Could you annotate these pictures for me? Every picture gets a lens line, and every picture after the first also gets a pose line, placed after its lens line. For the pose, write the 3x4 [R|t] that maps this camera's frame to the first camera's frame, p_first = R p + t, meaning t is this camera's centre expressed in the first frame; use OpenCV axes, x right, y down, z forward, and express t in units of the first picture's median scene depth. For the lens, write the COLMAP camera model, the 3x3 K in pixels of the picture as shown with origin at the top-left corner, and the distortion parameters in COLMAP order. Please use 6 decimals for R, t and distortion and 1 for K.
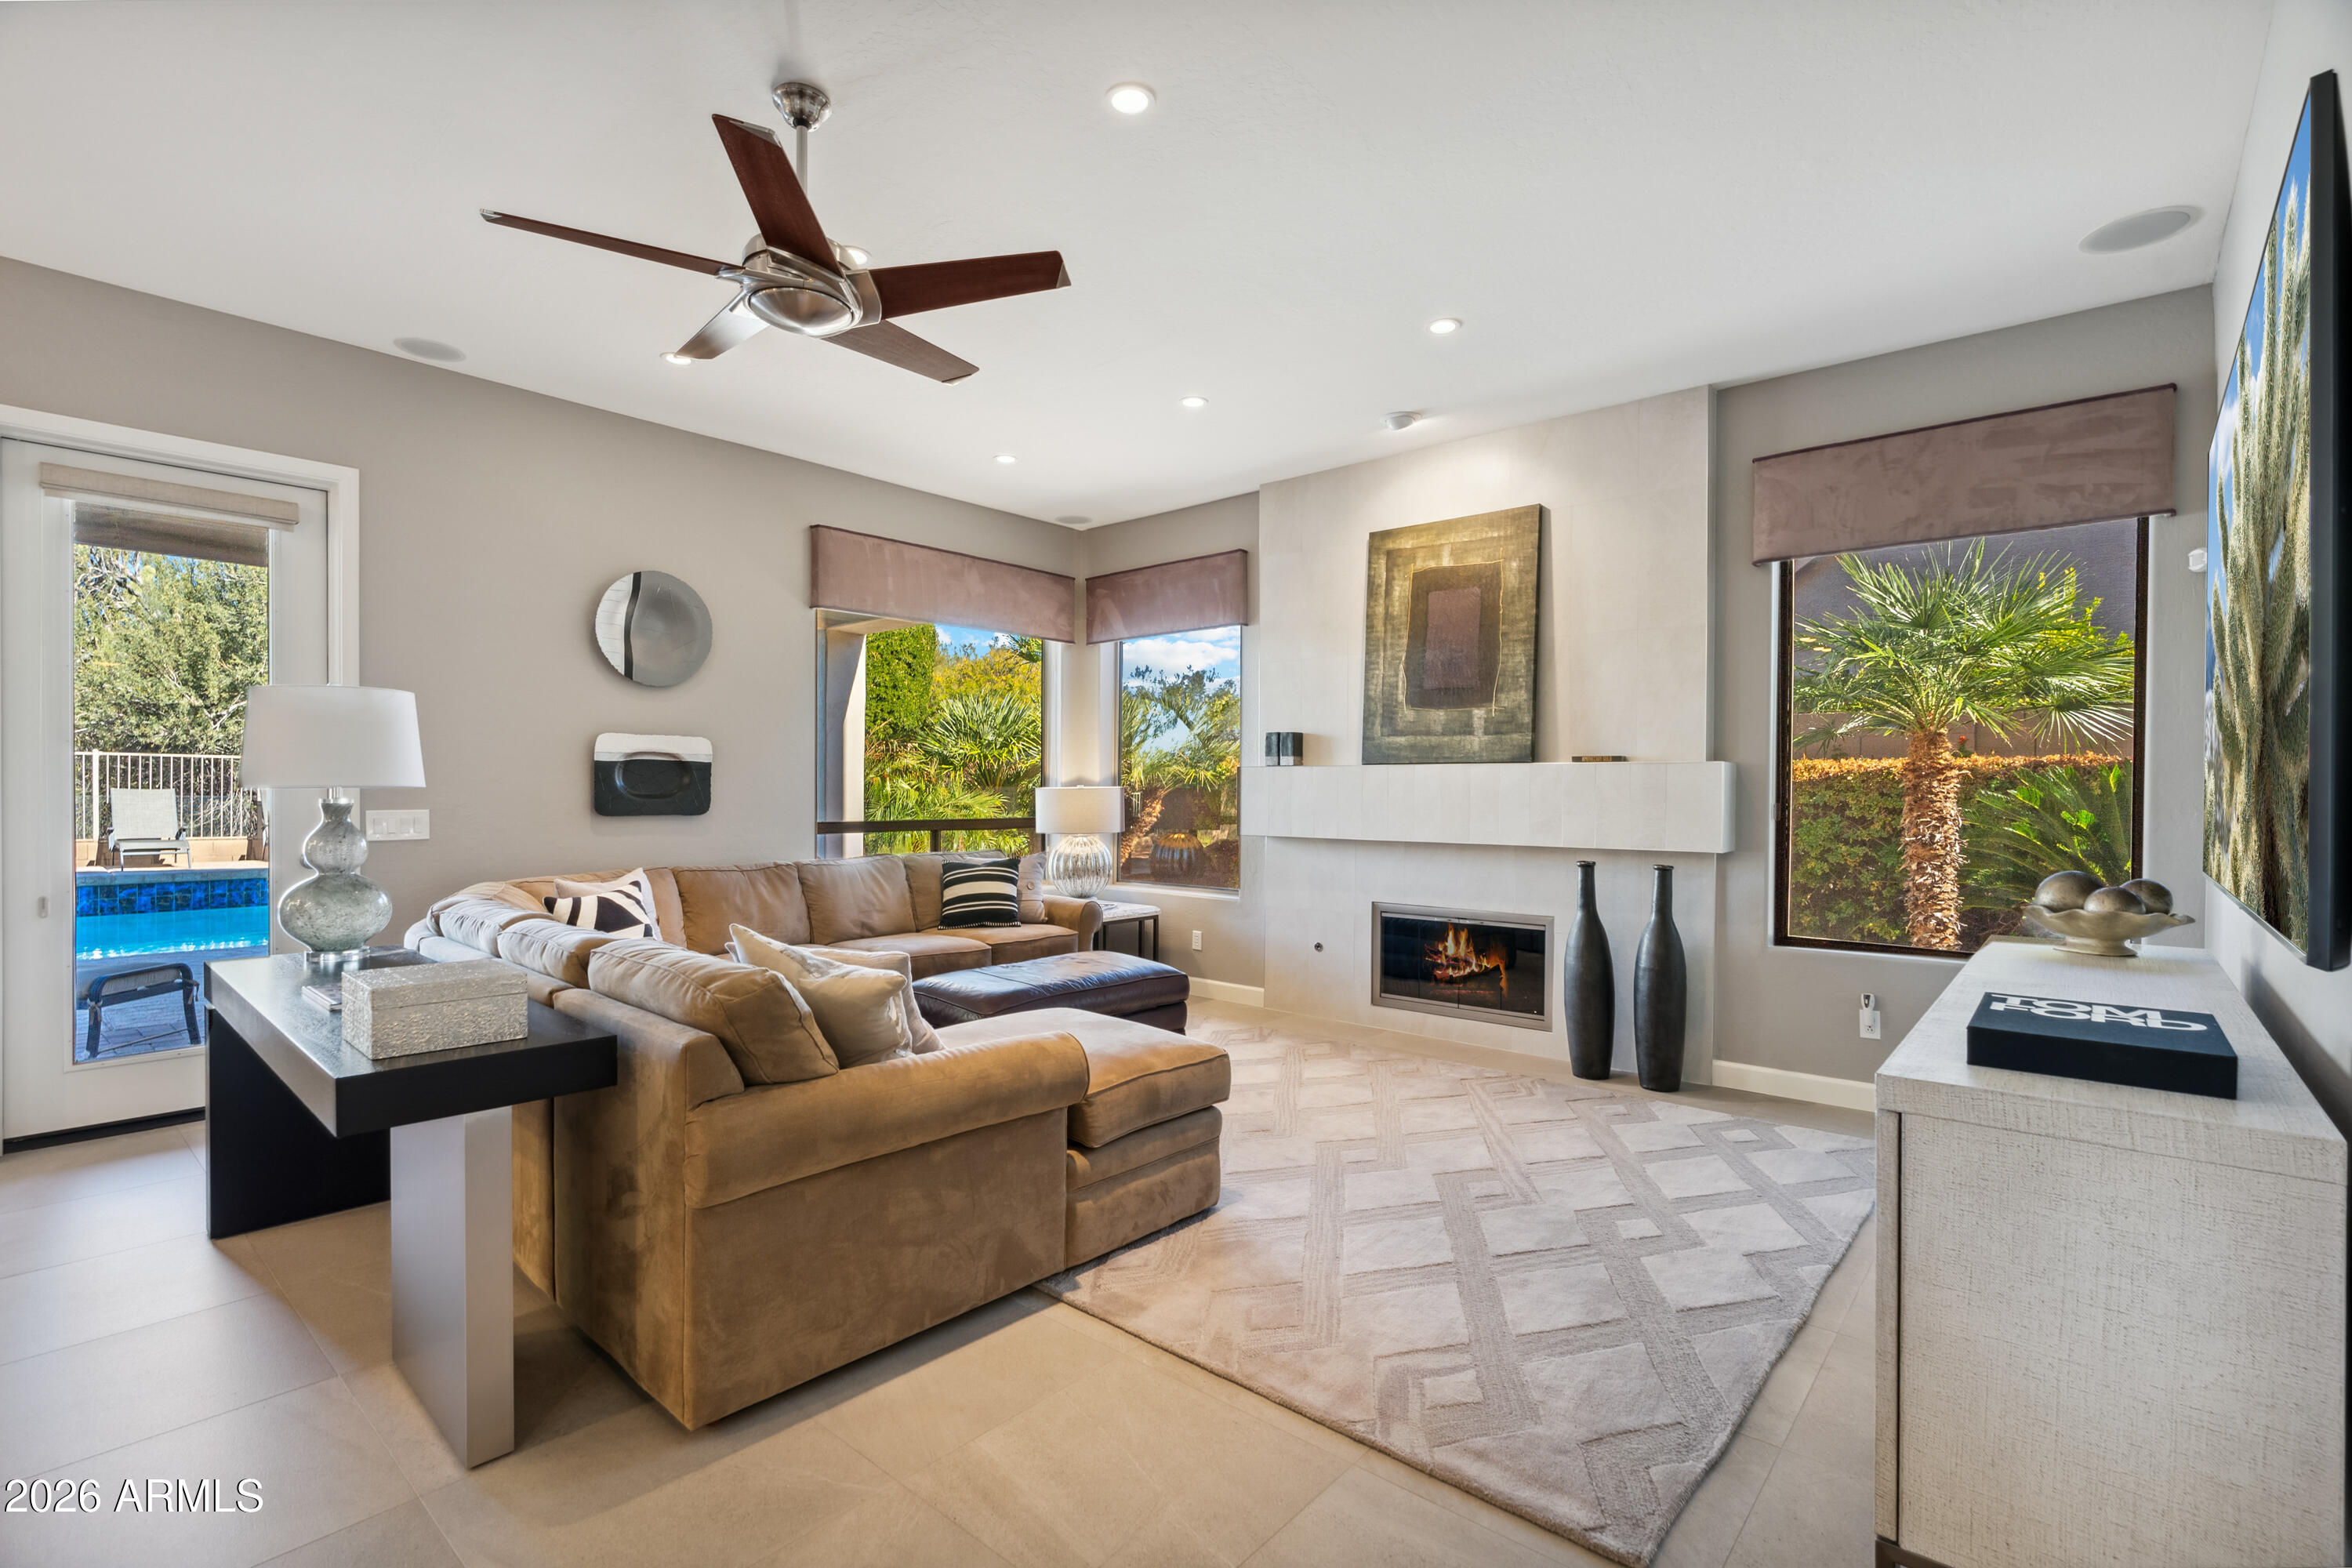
lens RADIAL K [[1078.0, 0, 1166.7], [0, 1078.0, 798.1], [0, 0, 1]] dist [-0.002361, 0.001310]
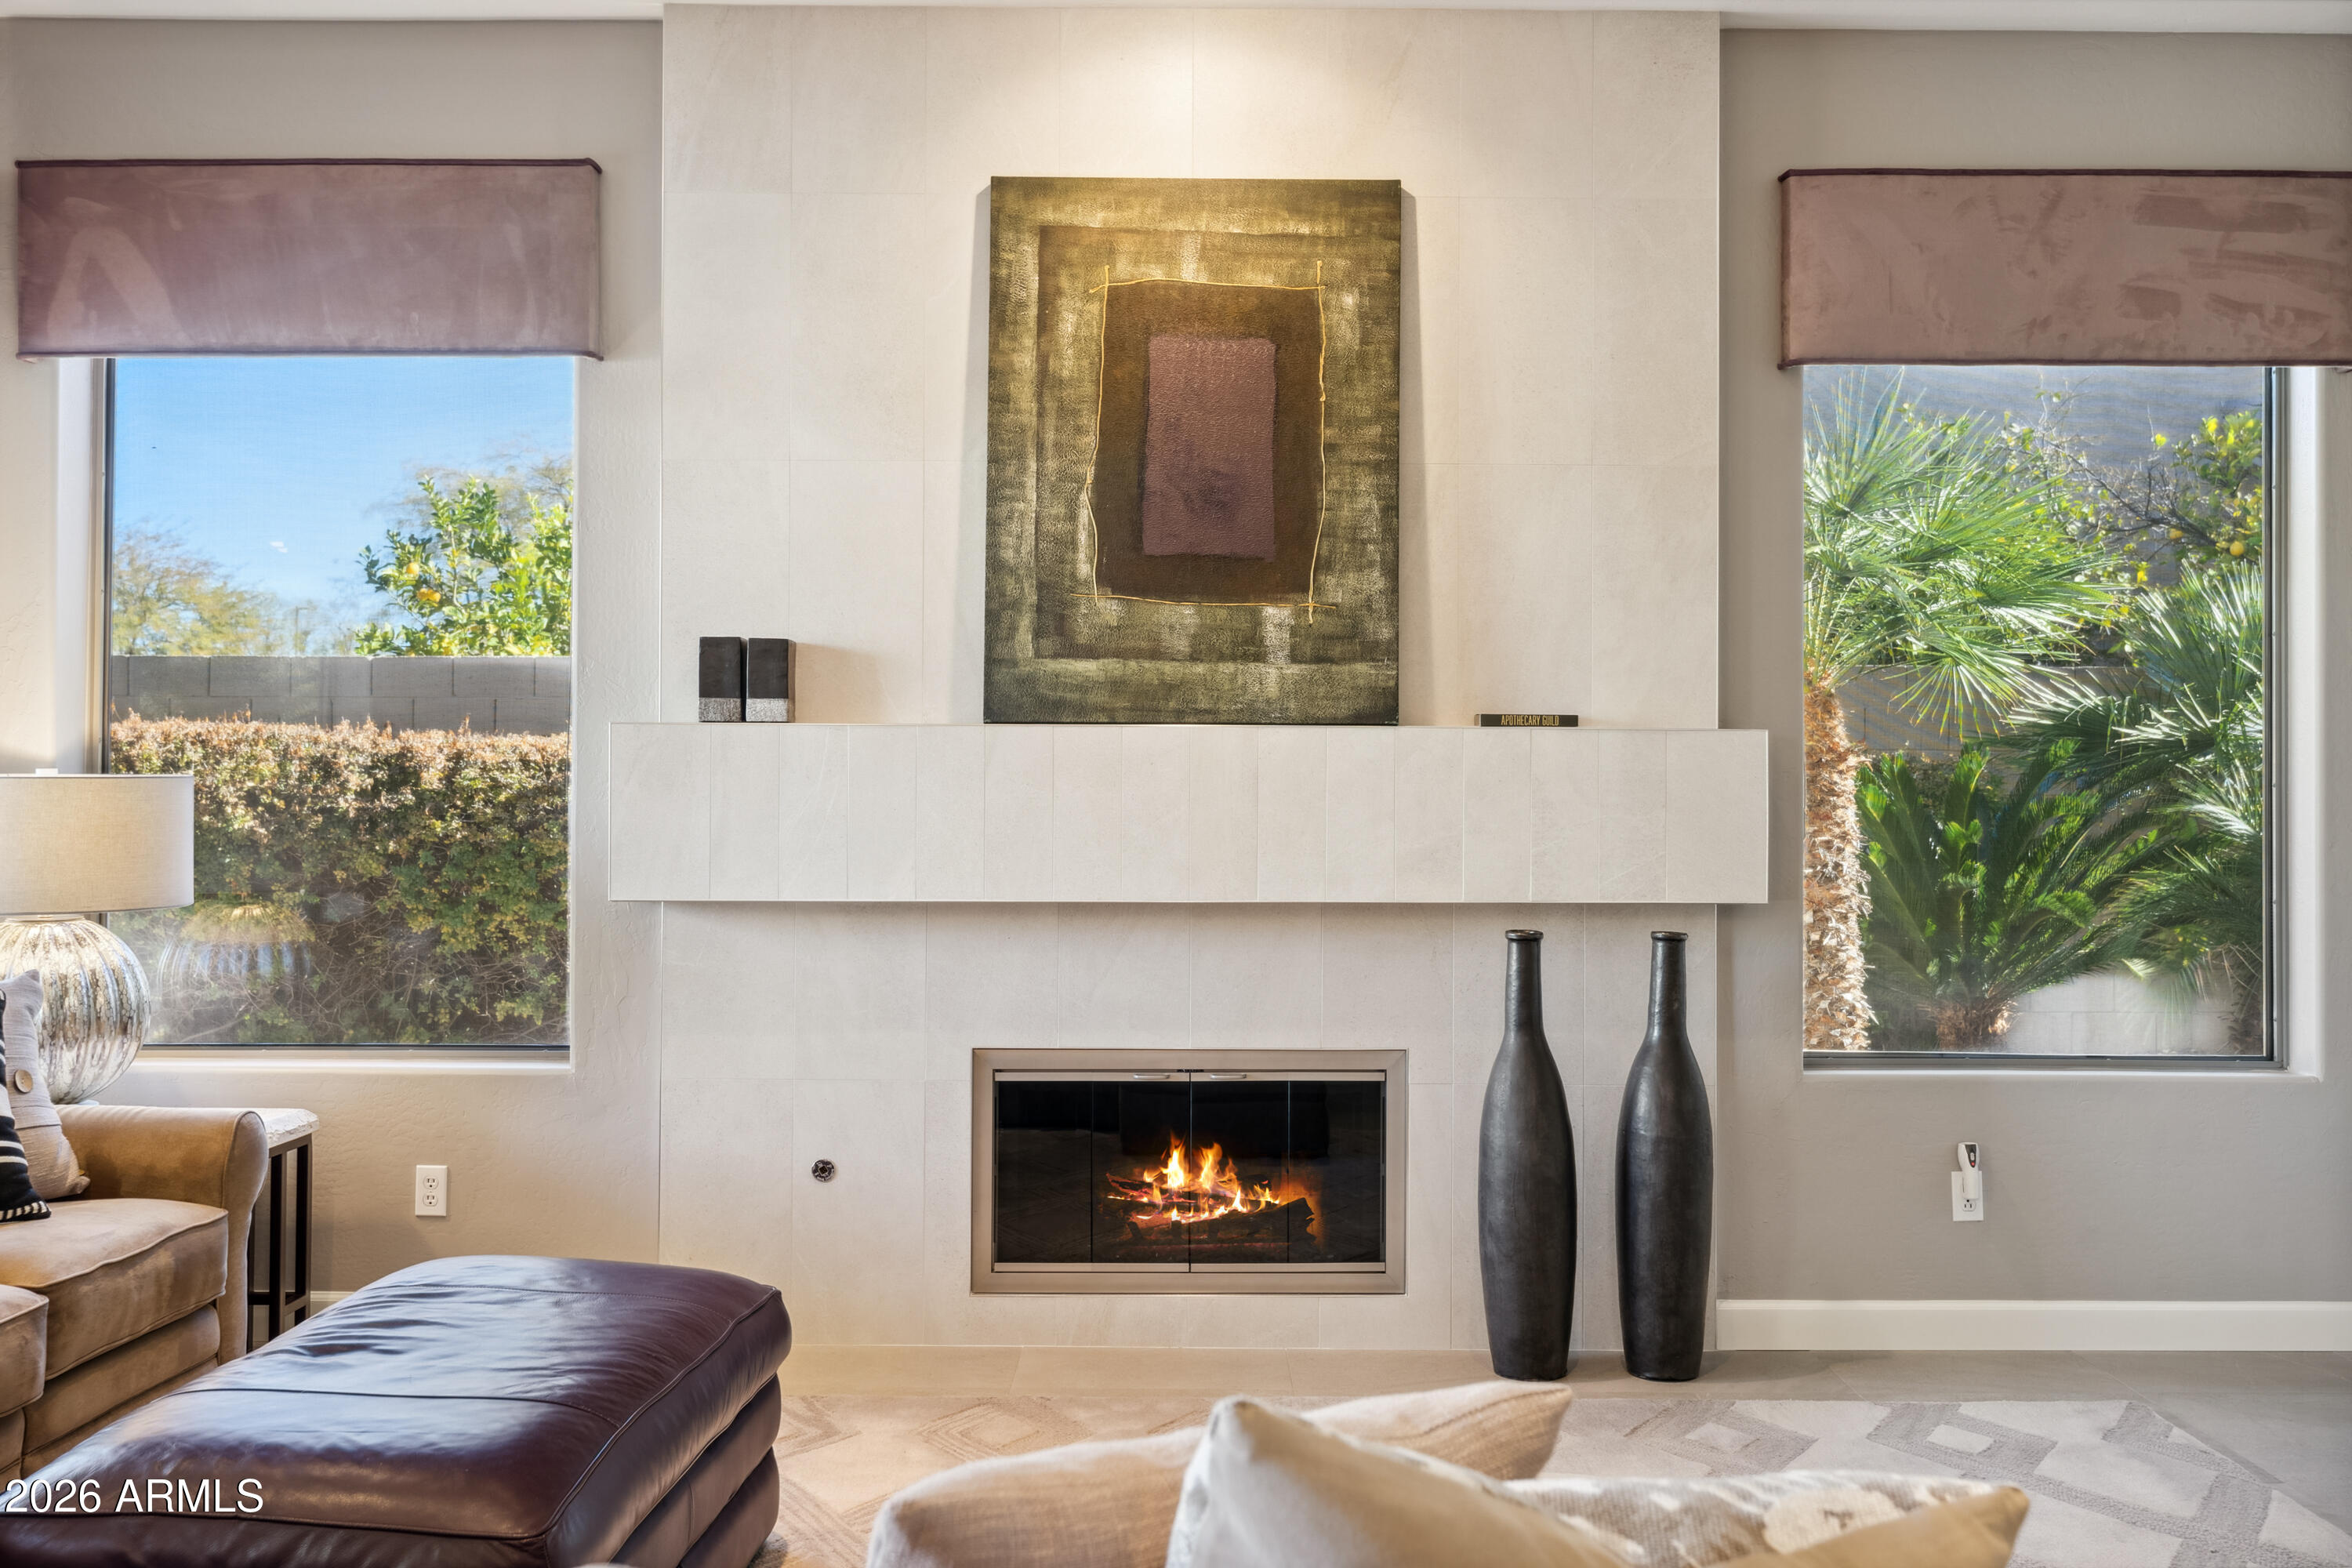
lens RADIAL K [[2080.1, 0, 1196.5], [0, 2080.1, 780.5], [0, 0, 1]] dist [0.016135, -0.022349]
pose [[0.748594, 0.008392, 0.662976, -0.305645], [0.004496, 0.999833, -0.017732, 0.006335], [-0.663014, 0.016255, 0.748431, 0.352456]]
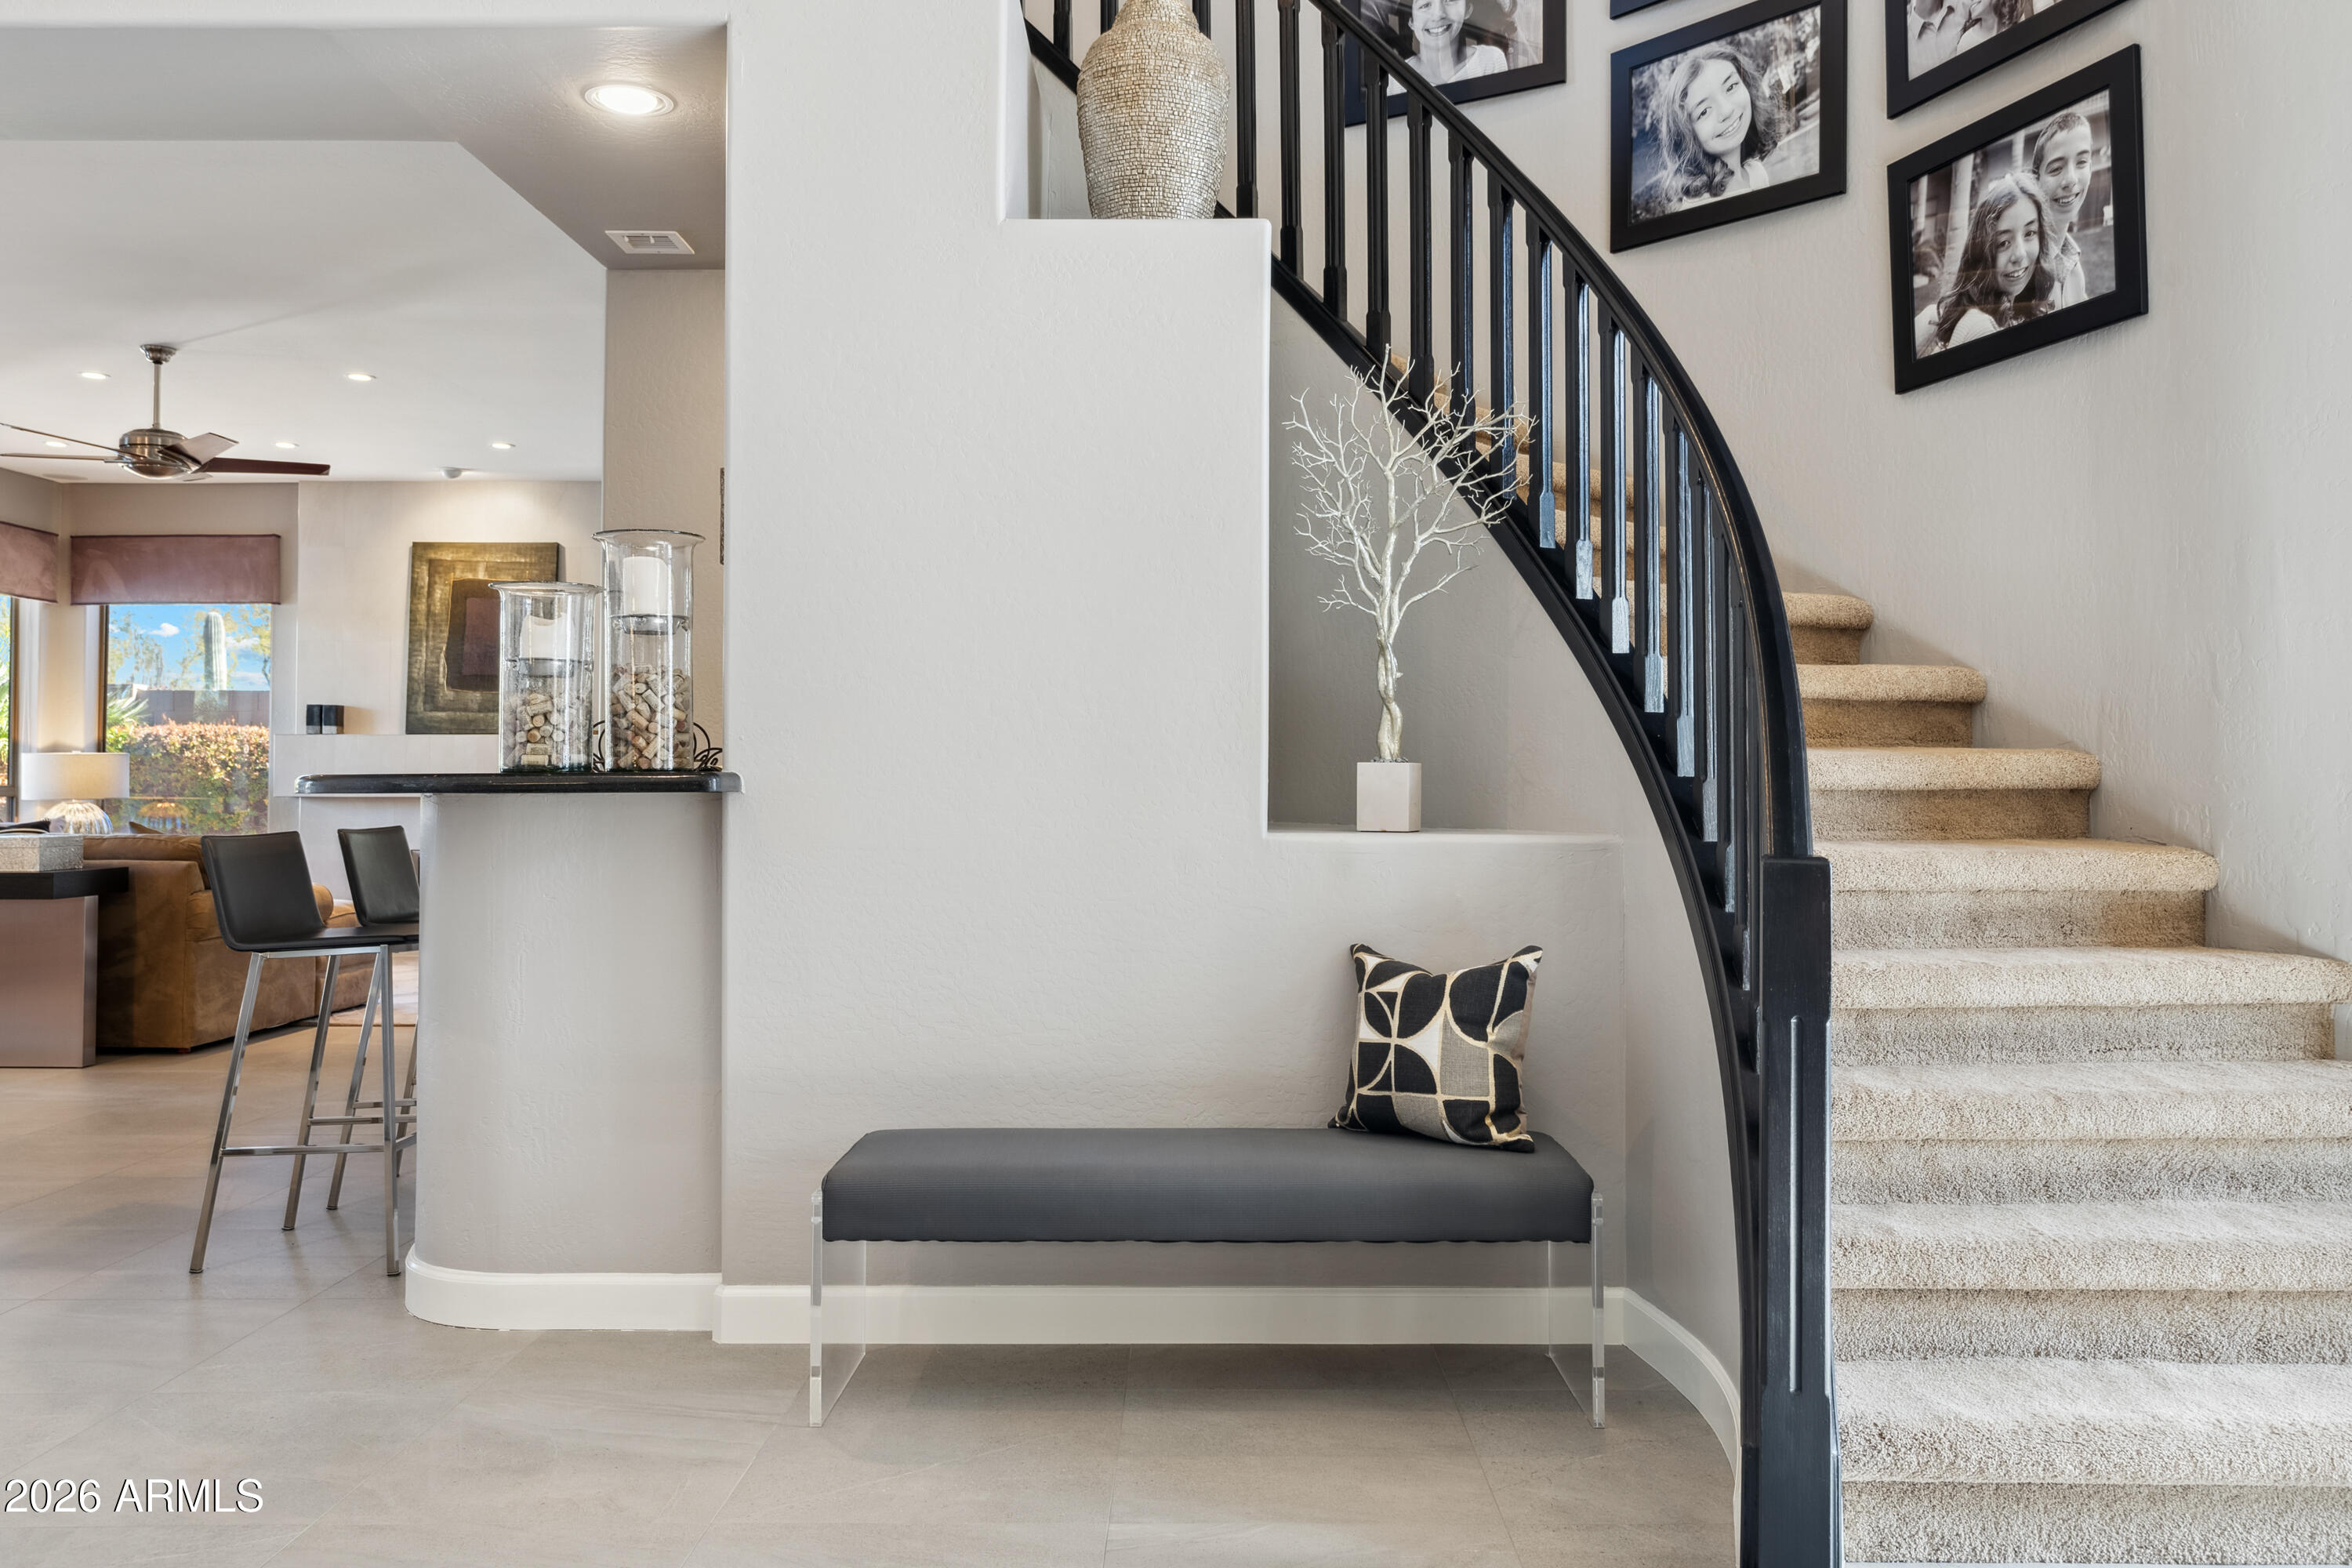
lens RADIAL K [[1781.2, 0, 1205.3], [0, 1781.2, 732.6], [0, 0, 1]] dist [0.011240, -0.001583]
pose [[0.752061, 0.012912, 0.658967, -0.479126], [0.007842, 0.999562, -0.028535, 0.032427], [-0.659047, 0.026627, 0.751630, -1.130574]]
